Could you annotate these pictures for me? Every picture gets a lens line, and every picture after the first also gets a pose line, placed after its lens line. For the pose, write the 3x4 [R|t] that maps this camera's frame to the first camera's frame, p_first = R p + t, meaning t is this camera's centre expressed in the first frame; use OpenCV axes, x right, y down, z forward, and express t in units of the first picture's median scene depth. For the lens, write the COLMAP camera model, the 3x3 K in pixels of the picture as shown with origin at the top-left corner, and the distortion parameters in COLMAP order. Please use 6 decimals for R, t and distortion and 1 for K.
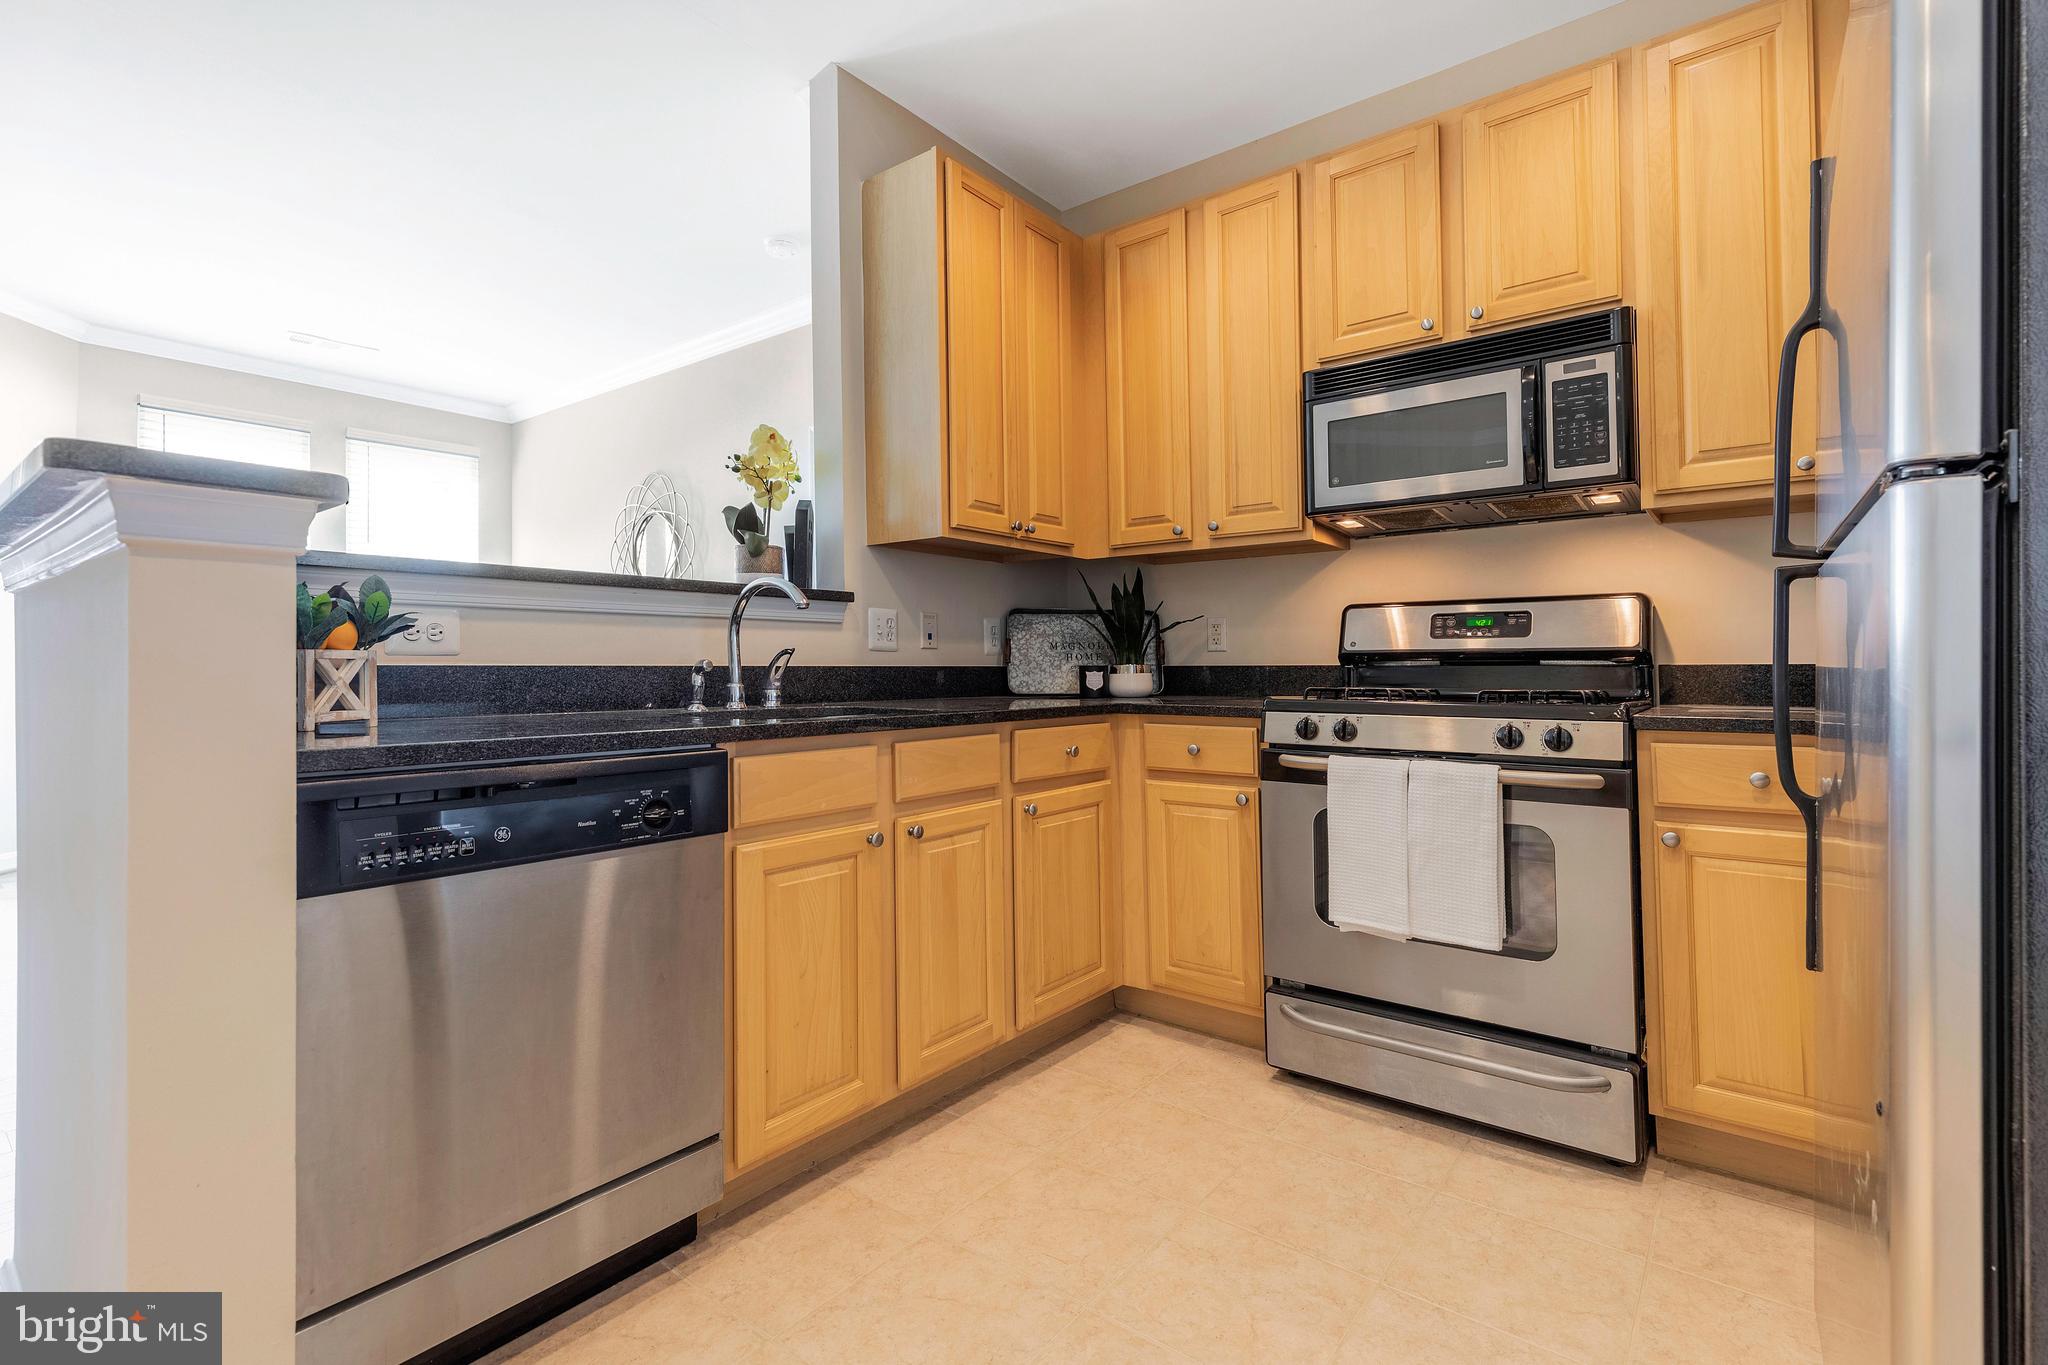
lens RADIAL K [[919.4, 0, 1030.7], [0, 919.4, 639.9], [0, 0, 1]] dist [0.007685, -0.002215]
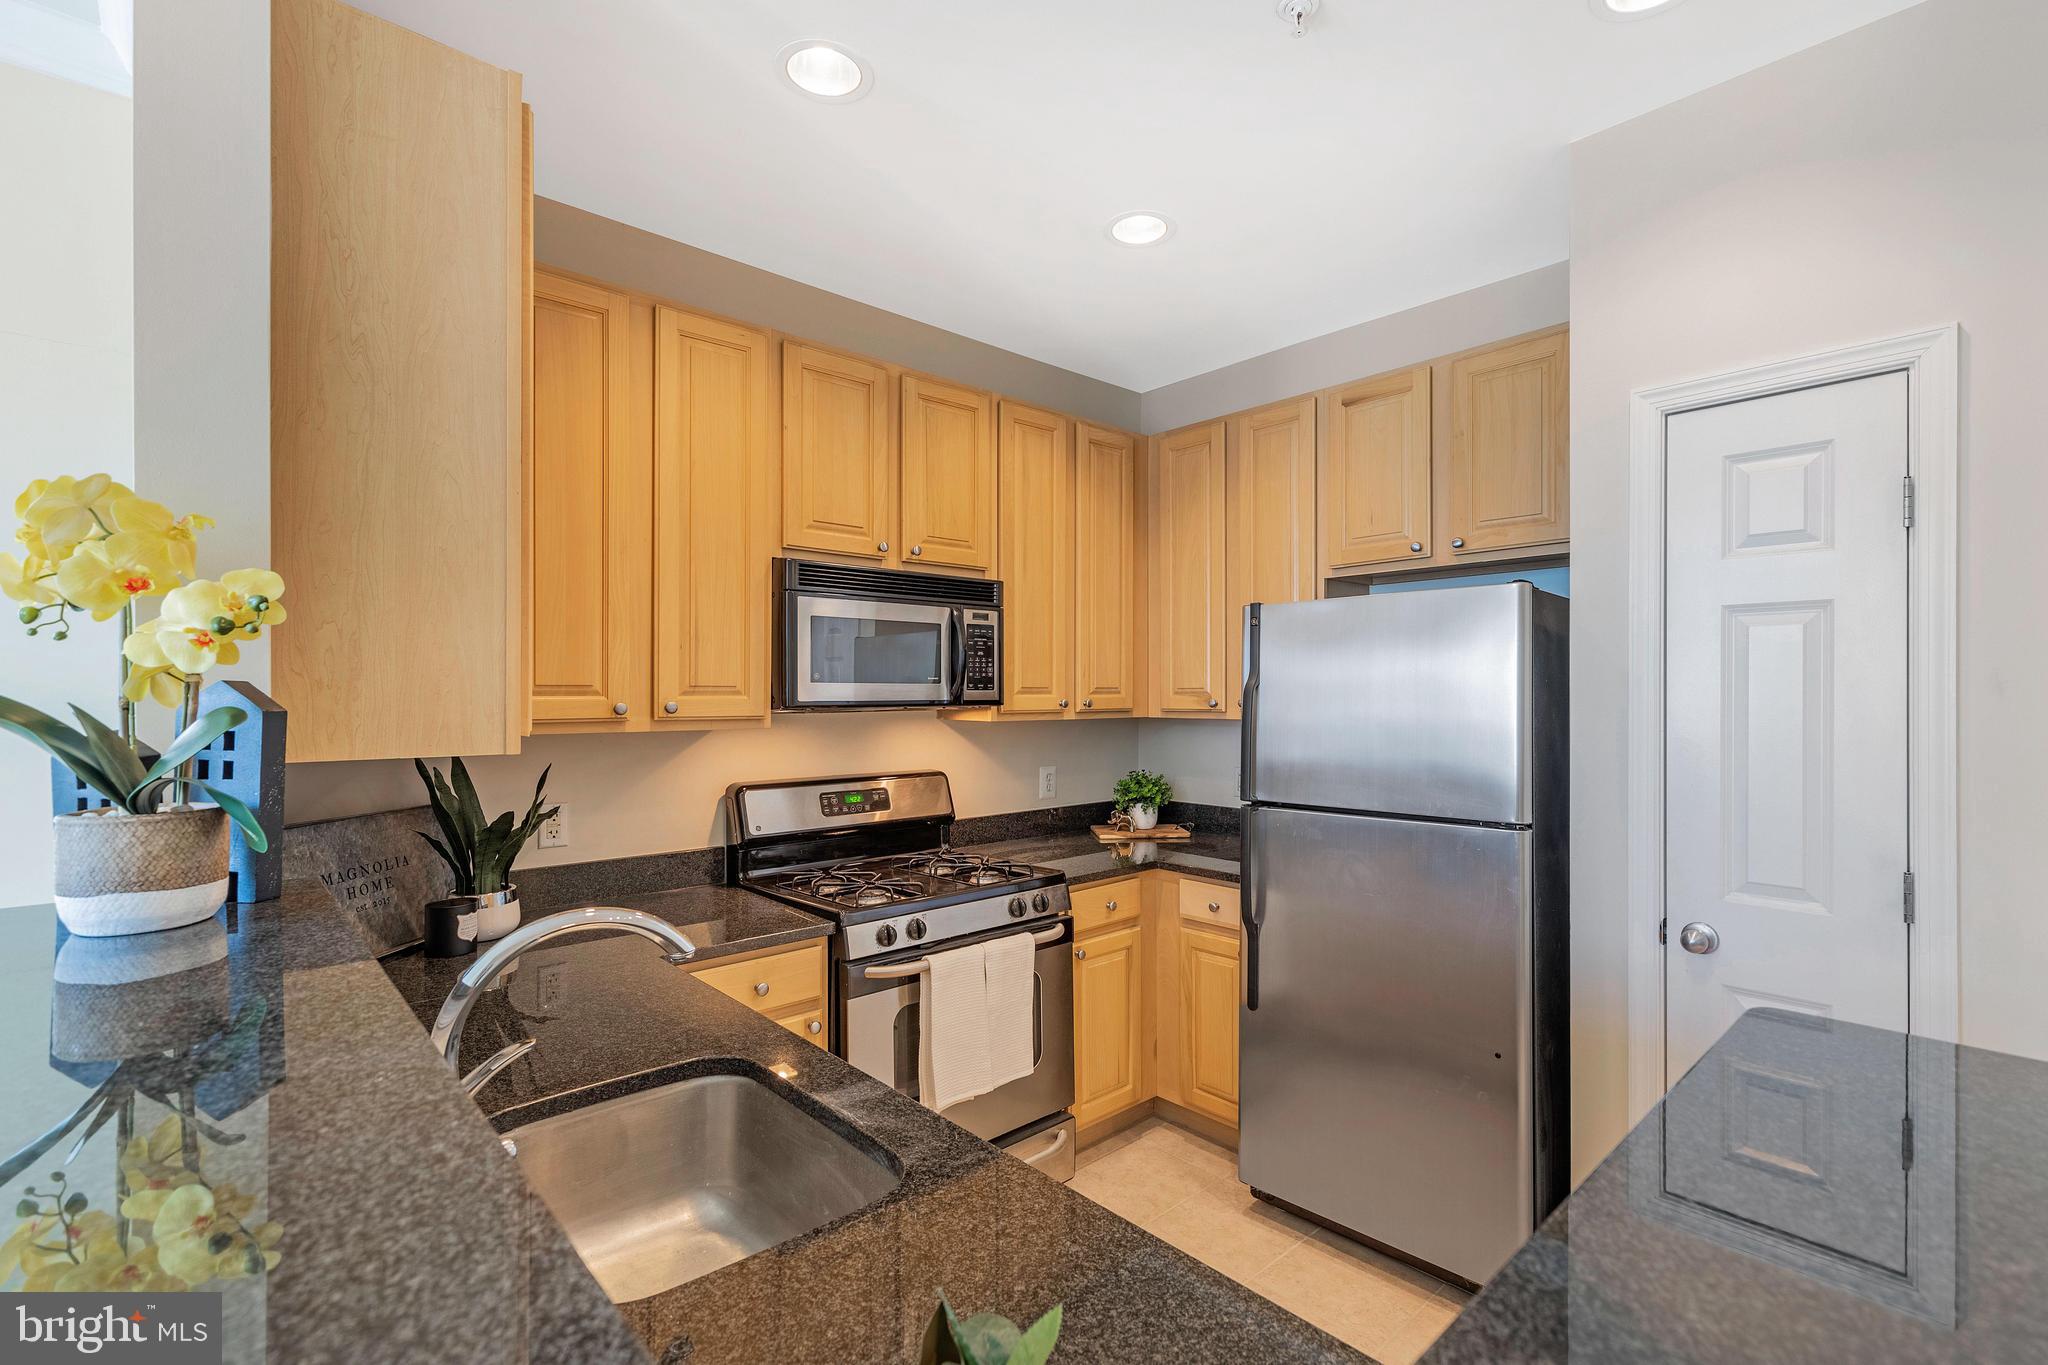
lens RADIAL K [[919.4, 0, 1045.0], [0, 919.4, 696.1], [0, 0, 1]] dist [0.007685, -0.002215]
pose [[0.158174, -0.000724, 0.987411, -0.654378], [-0.029202, 0.999559, 0.005411, -0.173046], [-0.986979, -0.029690, 0.158083, 0.629491]]
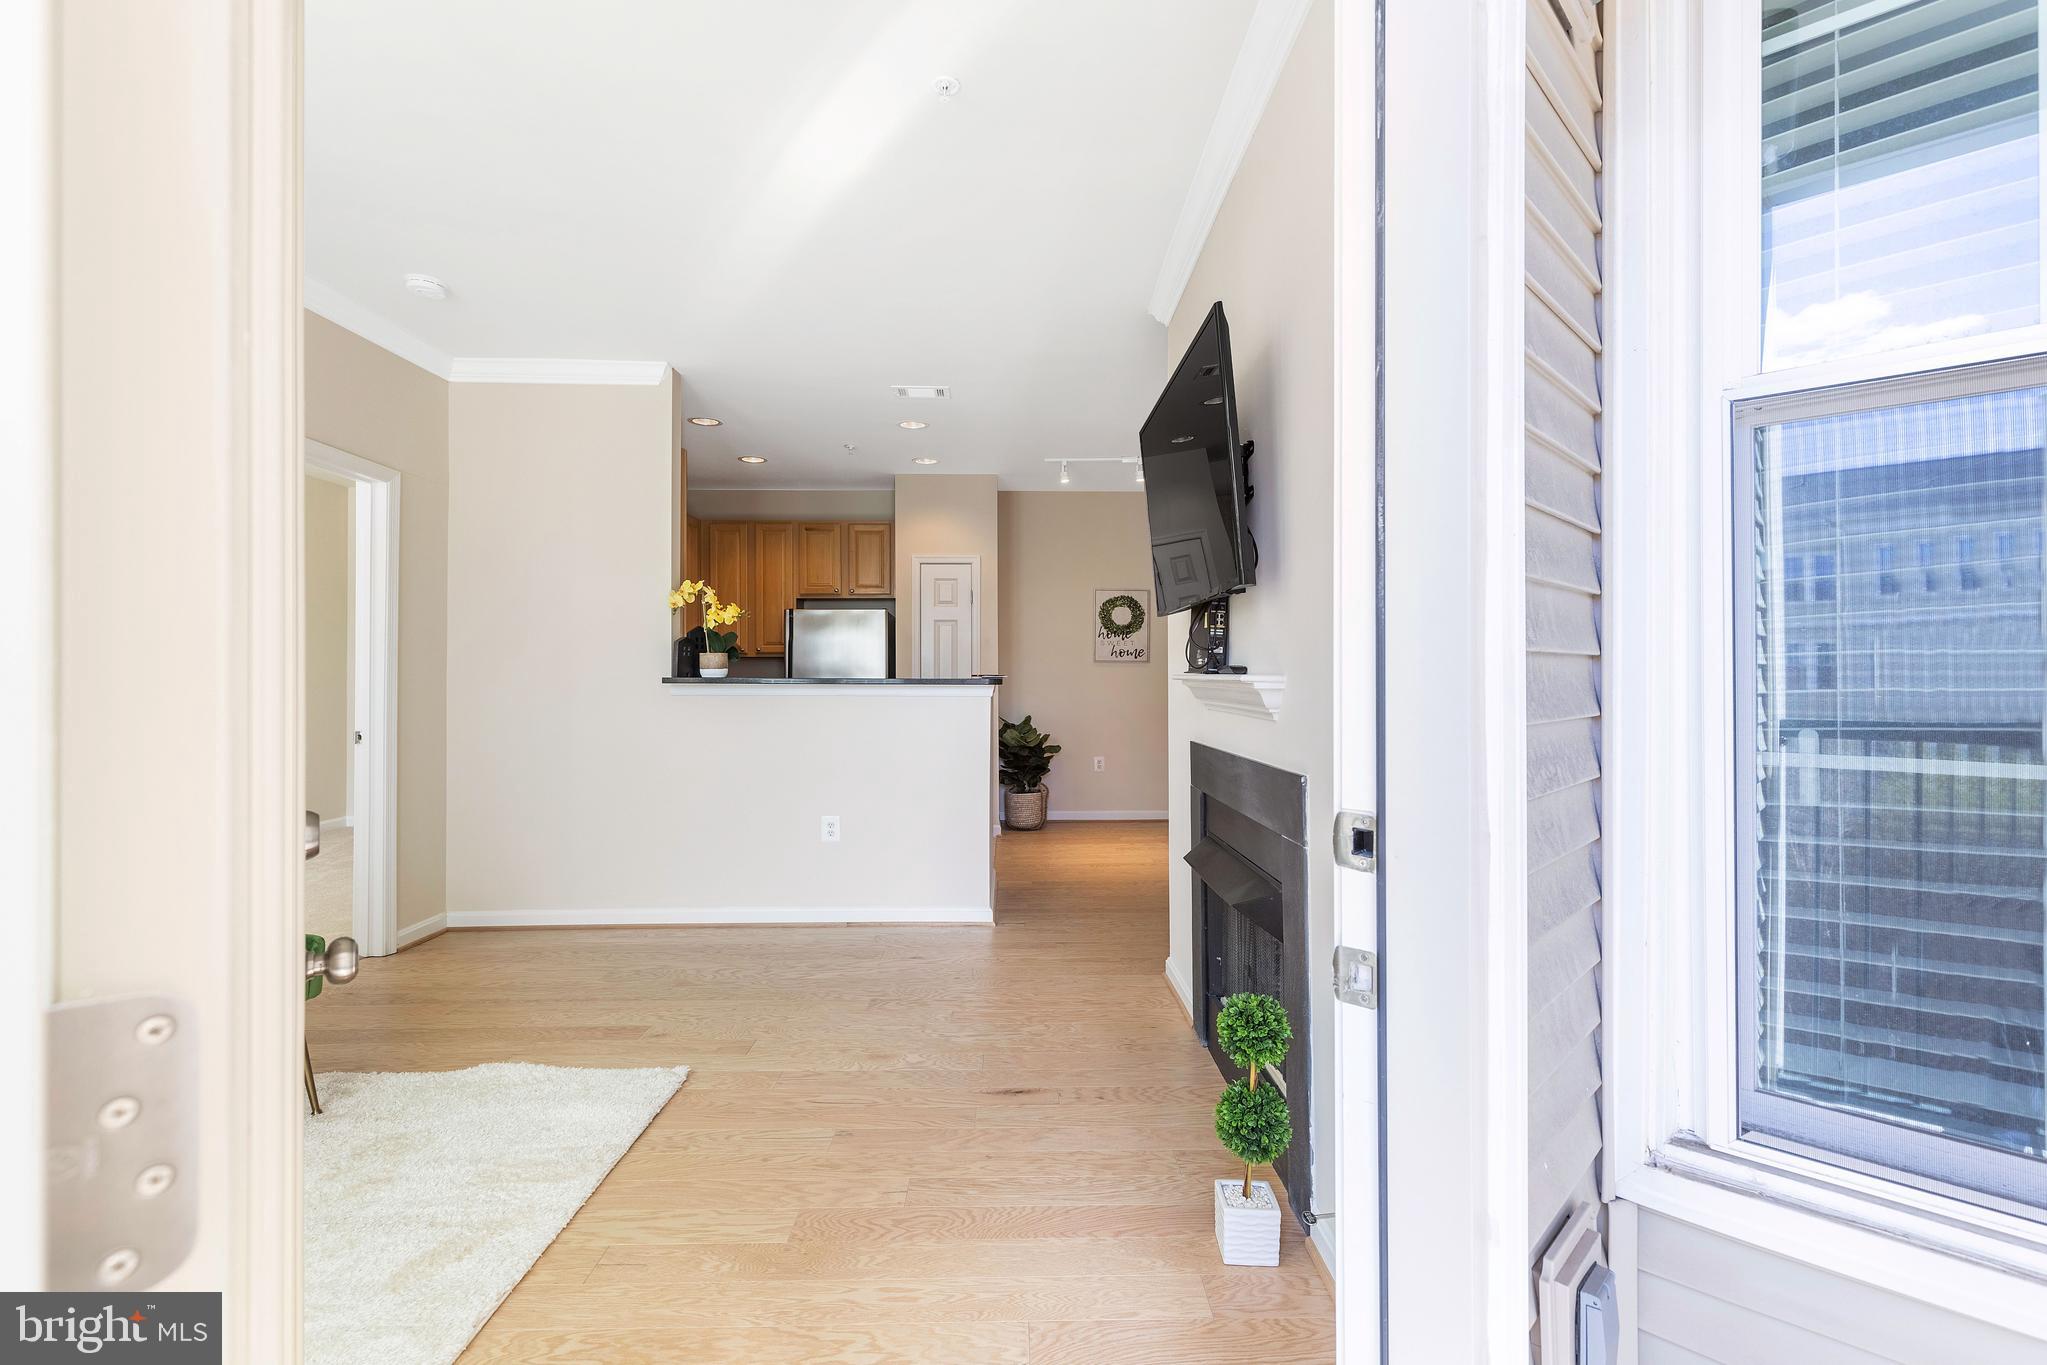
lens RADIAL K [[919.0, 0, 1033.1], [0, 919.0, 671.5], [0, 0, 1]] dist [0.007685, -0.002215]
pose [[-0.639589, 0.003538, 0.768709, -2.232850], [-0.021196, 0.999528, -0.022236, -0.040360], [-0.768425, -0.030516, -0.639212, 1.821037]]
